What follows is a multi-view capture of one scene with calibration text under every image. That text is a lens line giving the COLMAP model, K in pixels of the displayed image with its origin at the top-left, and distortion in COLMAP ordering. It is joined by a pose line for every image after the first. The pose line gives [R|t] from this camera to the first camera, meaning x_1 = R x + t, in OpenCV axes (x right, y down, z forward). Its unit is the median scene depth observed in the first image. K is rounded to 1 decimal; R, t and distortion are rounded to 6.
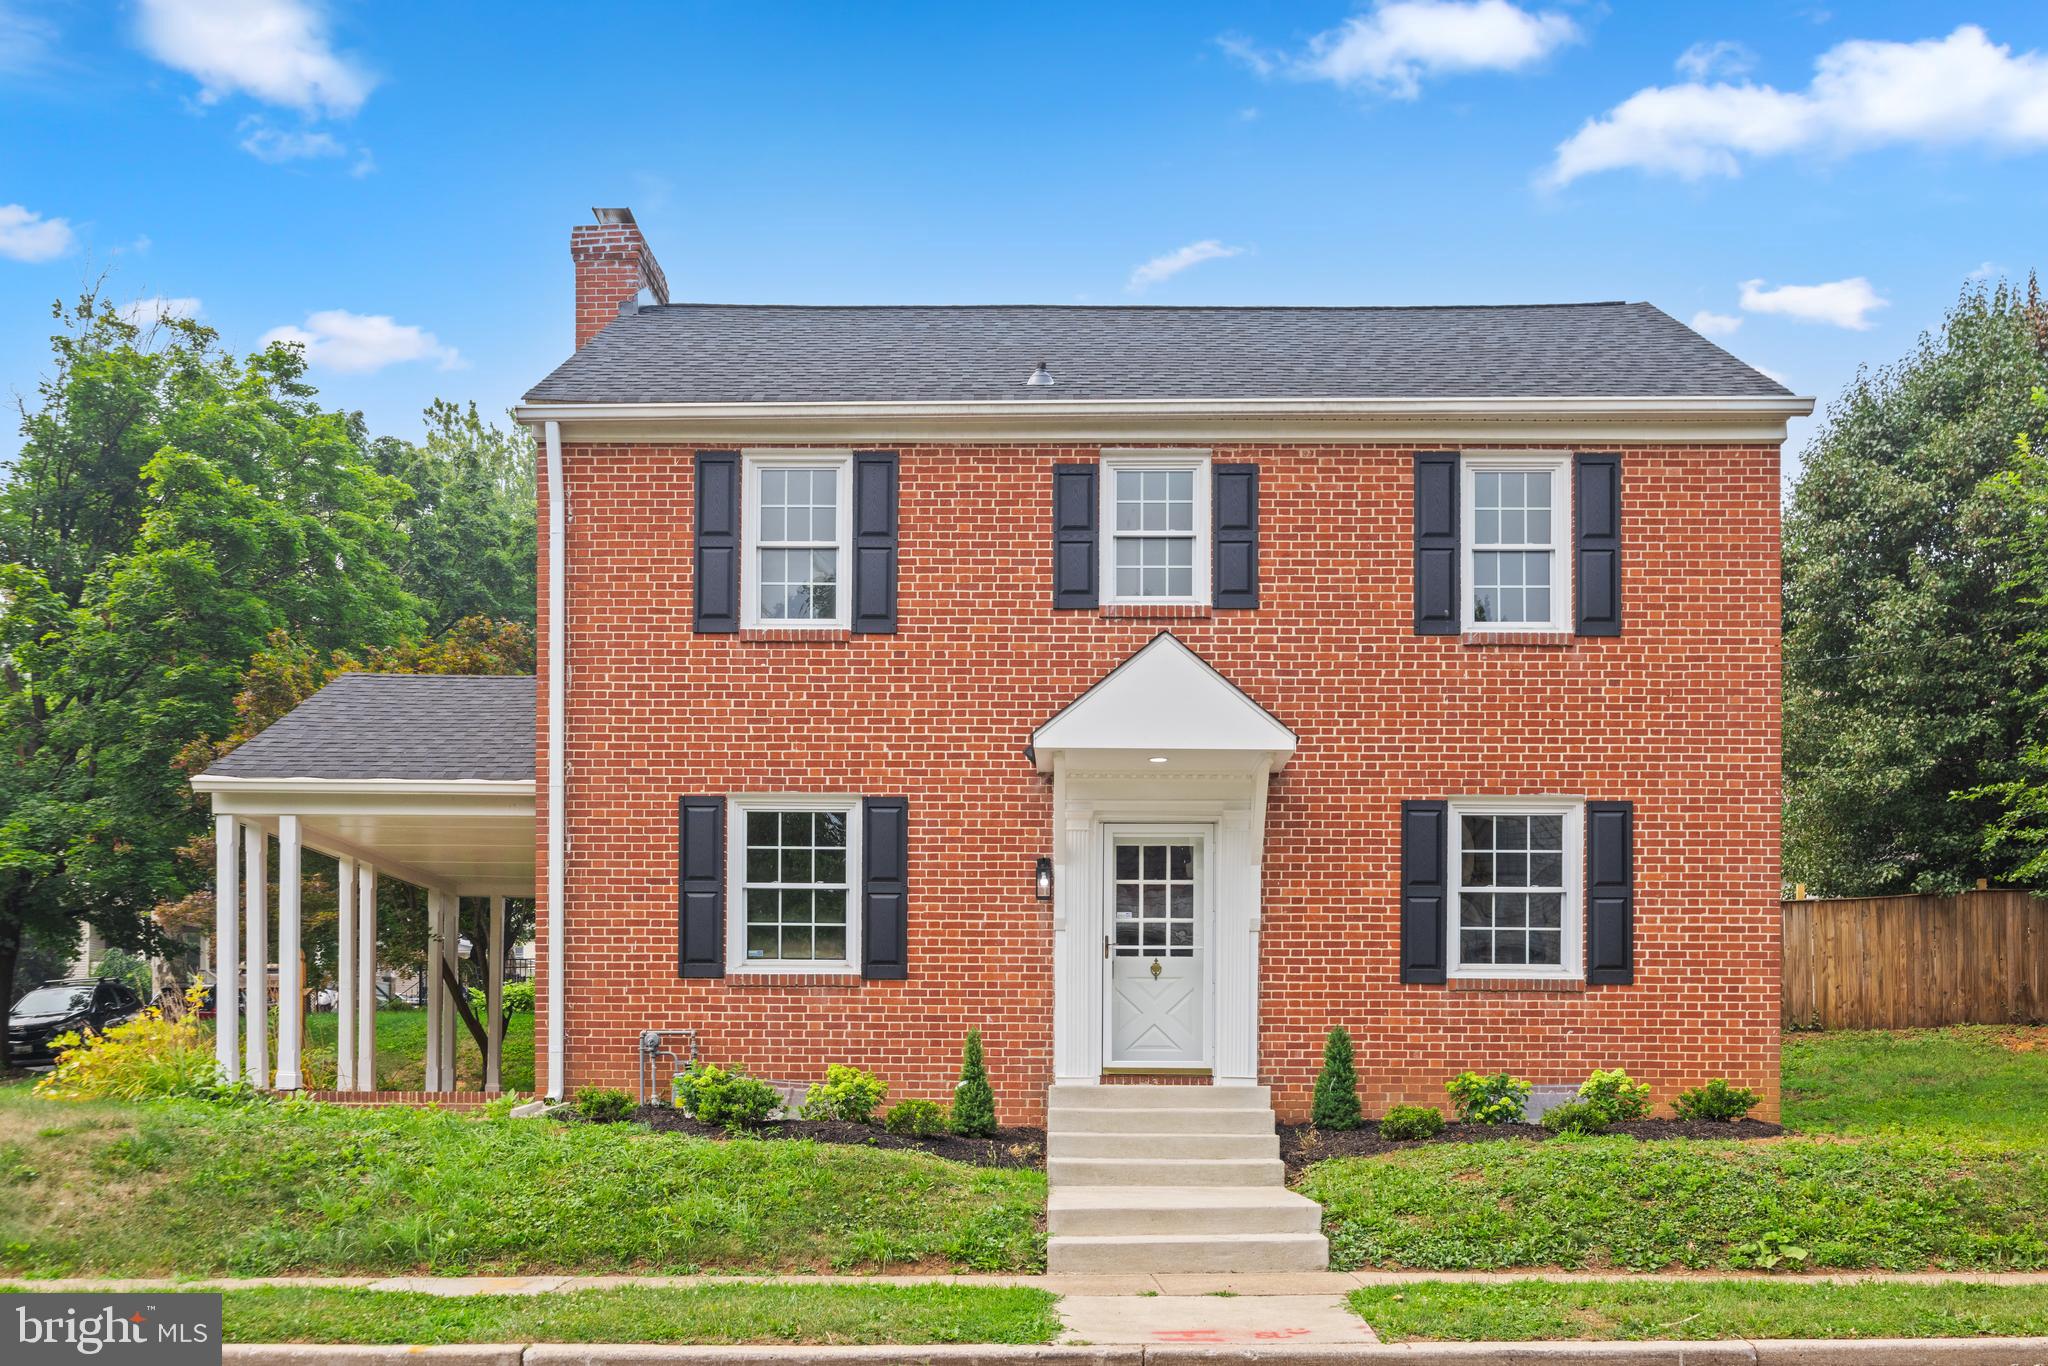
lens RADIAL K [[2239.6, 0, 1016.4], [0, 2239.6, 694.7], [0, 0, 1]] dist [-0.010136, -0.002237]
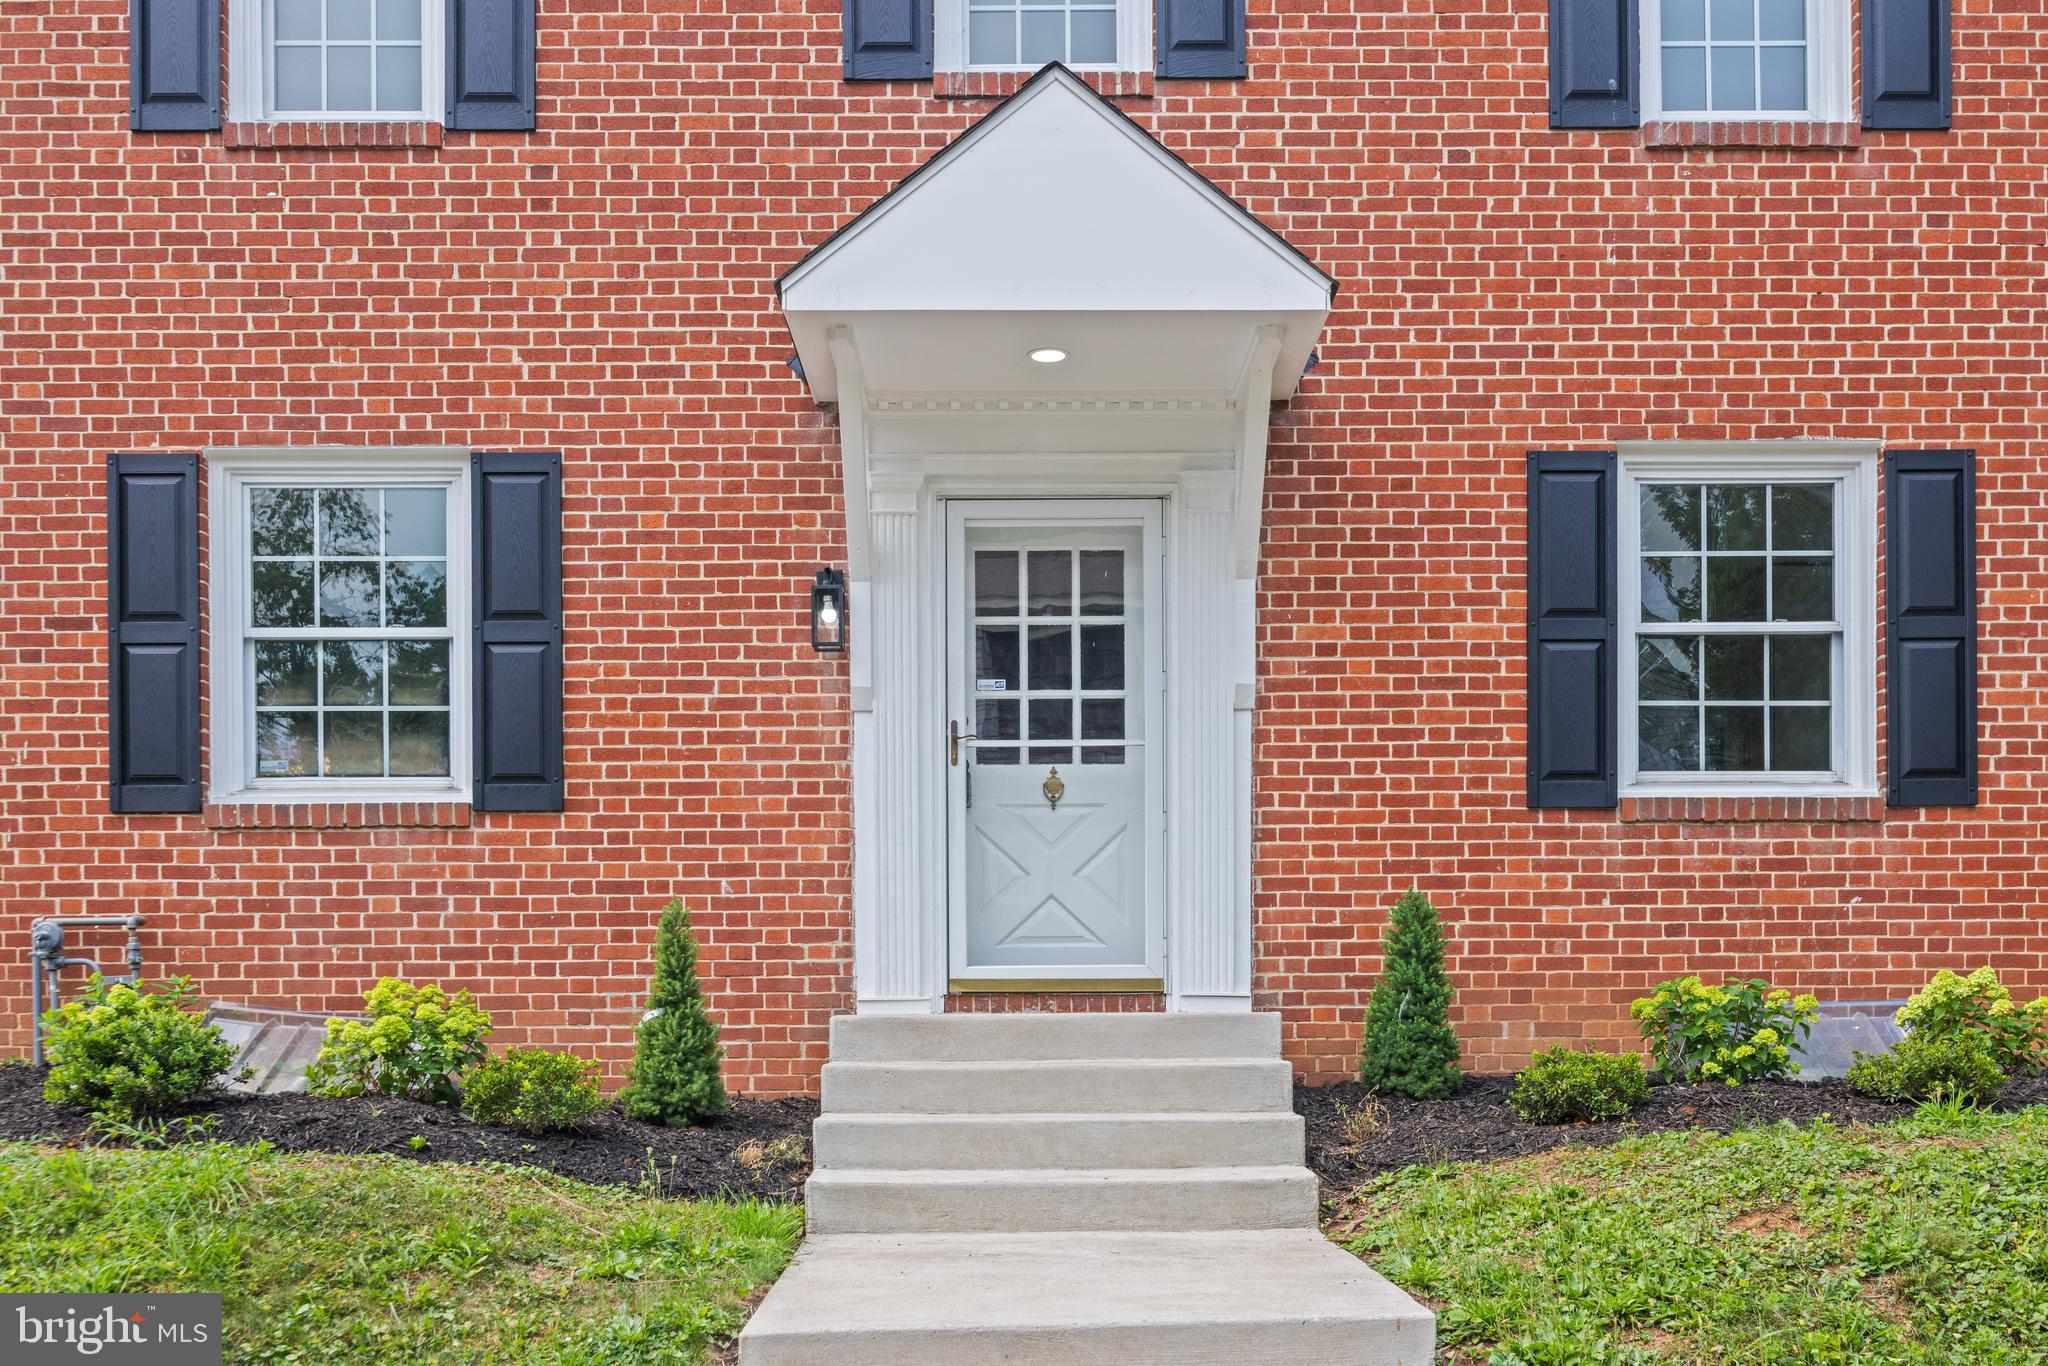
lens RADIAL K [[2061.0, 0, 1031.1], [0, 2061.0, 676.7], [0, 0, 1]] dist [-0.004192, 0.000000]
pose [[0.999769, -0.009760, 0.019175, 0.048744], [0.009530, 0.999882, 0.012030, 0.091845], [-0.019290, -0.011845, 0.999744, 0.529541]]
